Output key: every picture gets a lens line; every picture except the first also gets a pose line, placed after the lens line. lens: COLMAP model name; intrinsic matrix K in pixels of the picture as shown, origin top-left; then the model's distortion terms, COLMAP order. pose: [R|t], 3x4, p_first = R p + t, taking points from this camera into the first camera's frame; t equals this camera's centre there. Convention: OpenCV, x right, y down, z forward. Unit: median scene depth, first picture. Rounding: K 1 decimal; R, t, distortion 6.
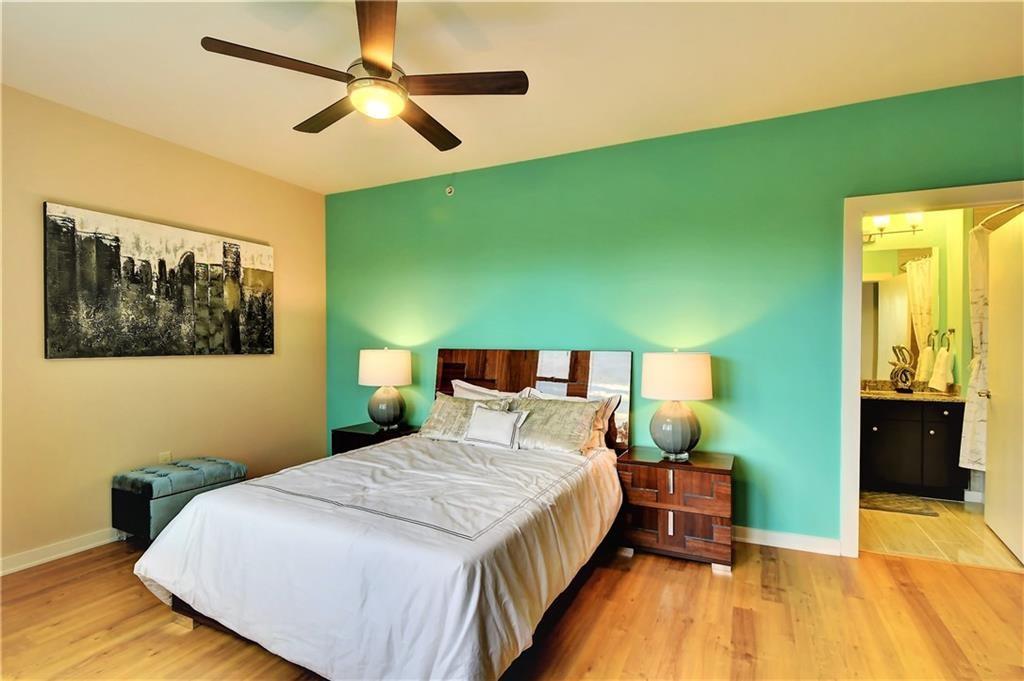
lens RADIAL K [[491.9, 0, 508.9], [0, 491.9, 341.8], [0, 0, 1]] dist [-0.003205, -0.000478]
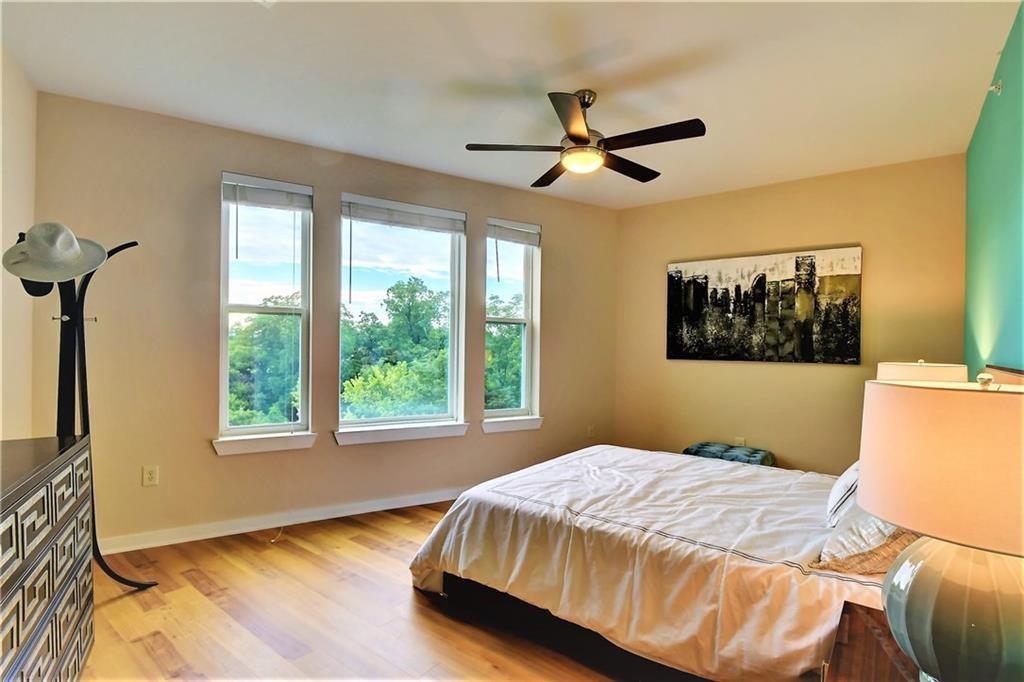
lens RADIAL K [[491.9, 0, 510.1], [0, 491.9, 344.4], [0, 0, 1]] dist [-0.003205, -0.000478]
pose [[-0.196412, -0.000577, -0.980521, 0.608743], [-0.006575, 0.999978, 0.000729, -0.010165], [0.980499, 0.006590, -0.196412, 0.623092]]
